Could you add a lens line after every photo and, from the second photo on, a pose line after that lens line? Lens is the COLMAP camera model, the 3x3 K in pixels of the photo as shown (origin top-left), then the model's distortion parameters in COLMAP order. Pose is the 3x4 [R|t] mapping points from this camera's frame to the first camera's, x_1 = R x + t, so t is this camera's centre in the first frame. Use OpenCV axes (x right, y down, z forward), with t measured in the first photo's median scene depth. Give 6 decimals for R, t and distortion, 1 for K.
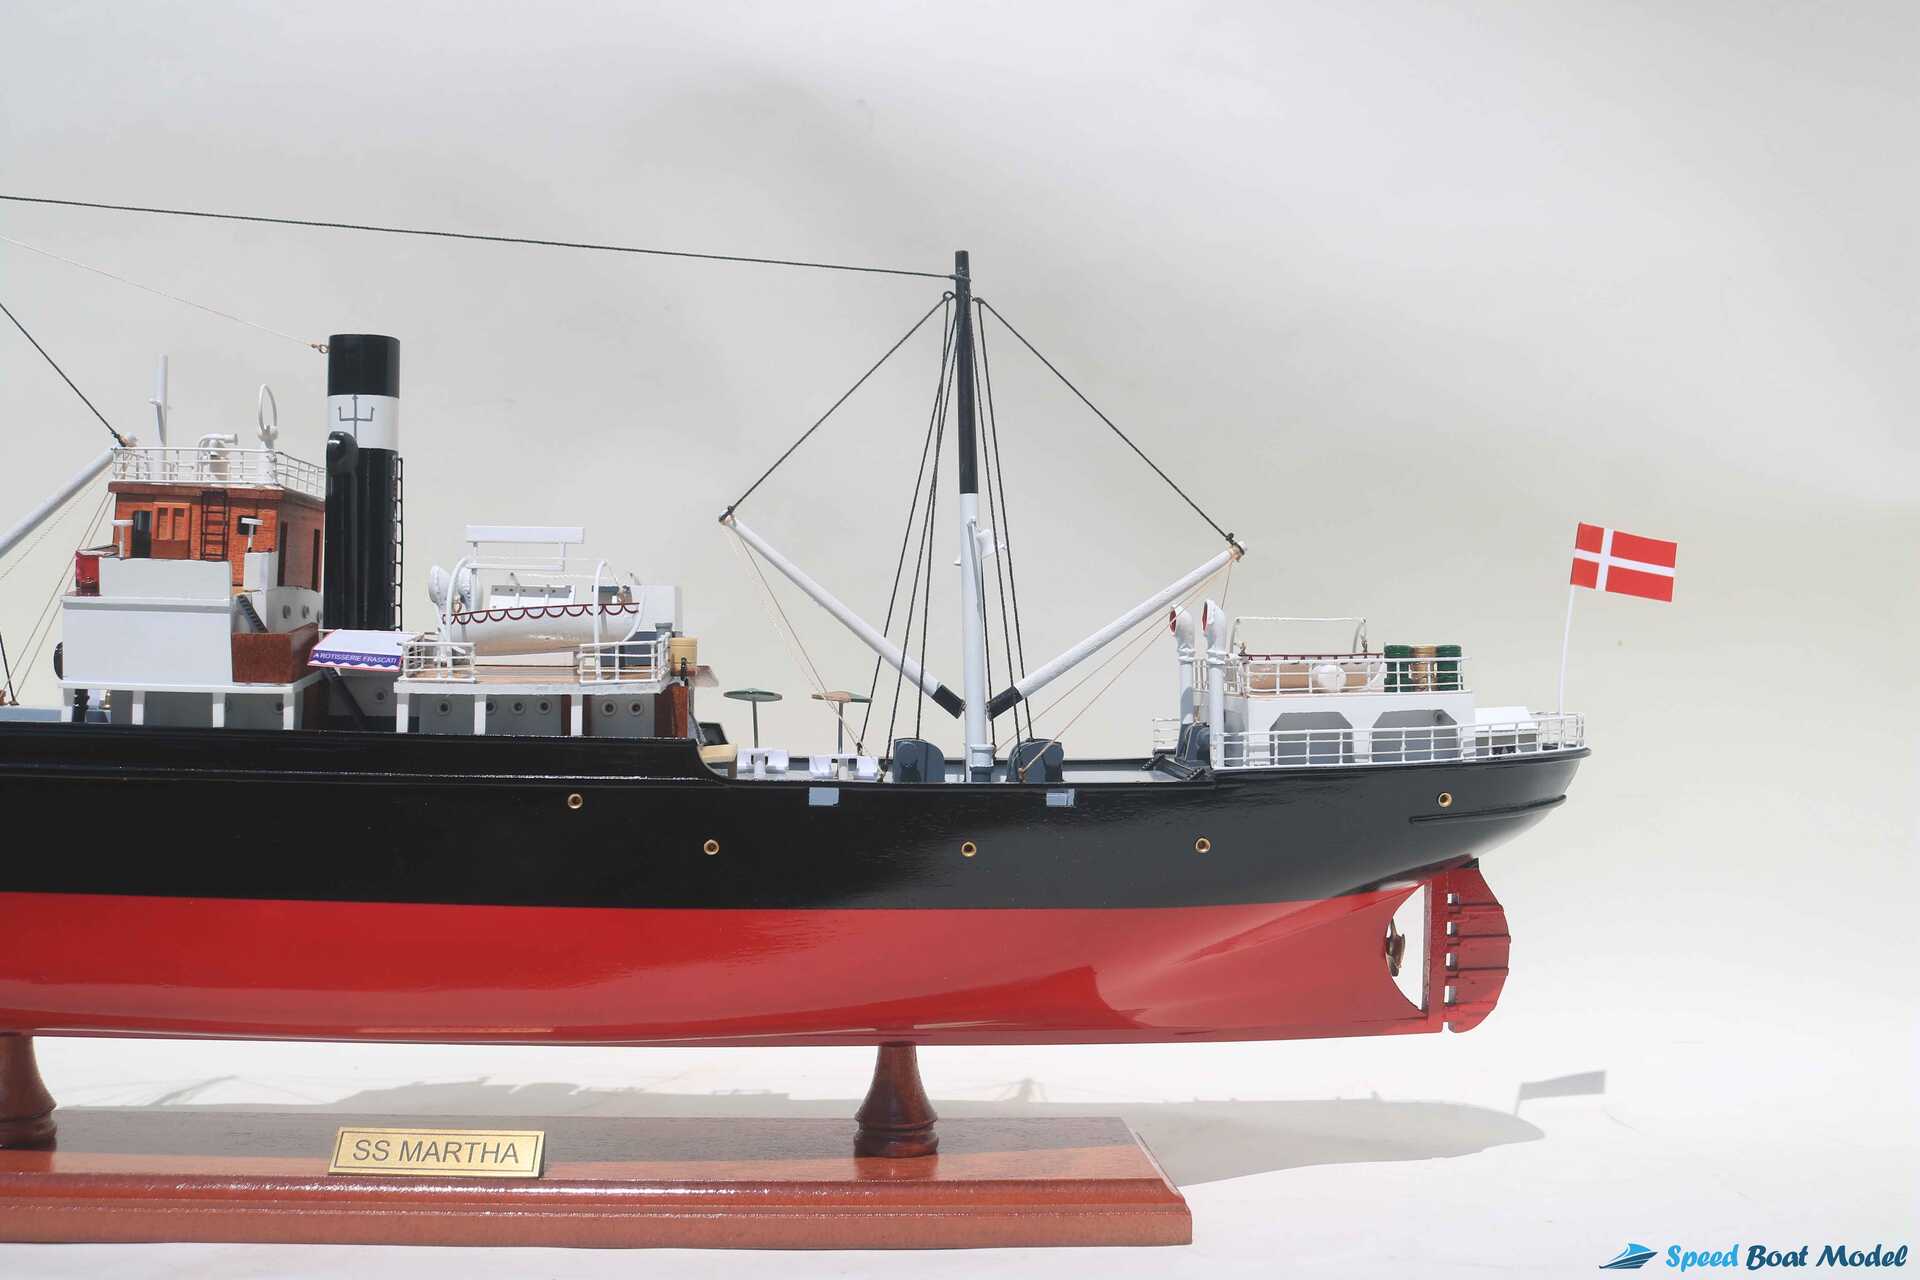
lens RADIAL K [[1884.2, 0, 960.0], [0, 1884.2, 640.0], [0, 0, 1]] dist [-0.151080, 0.160569]
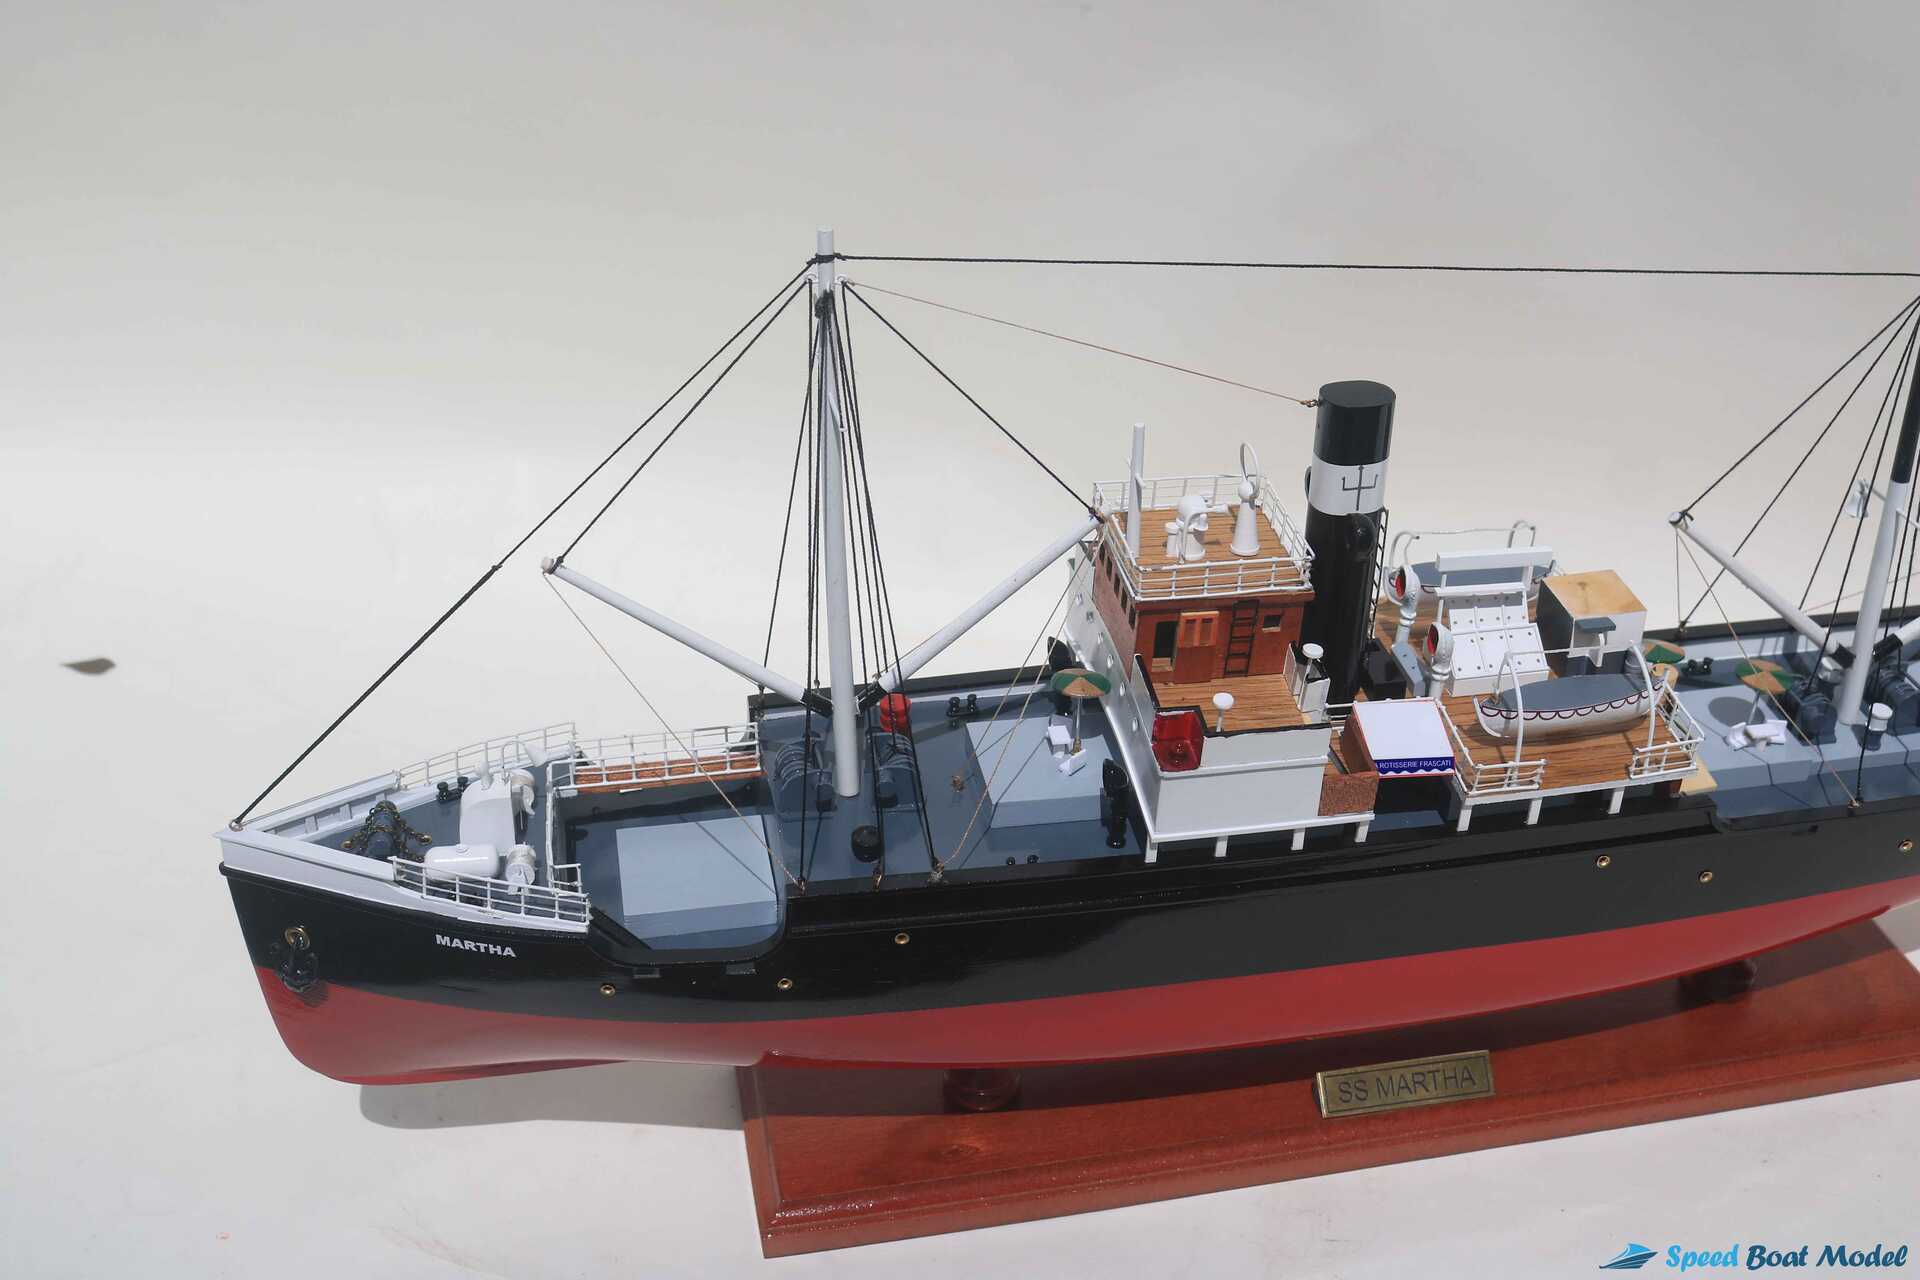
lens RADIAL K [[2105.3, 0, 960.0], [0, 2105.3, 640.0], [0, 0, 1]] dist [-0.126967, 0.015240]
pose [[0.991422, -0.073989, 0.107743, -0.655384], [0.002071, 0.833131, 0.553071, -0.651718], [-0.130685, -0.548104, 0.826138, 0.105001]]
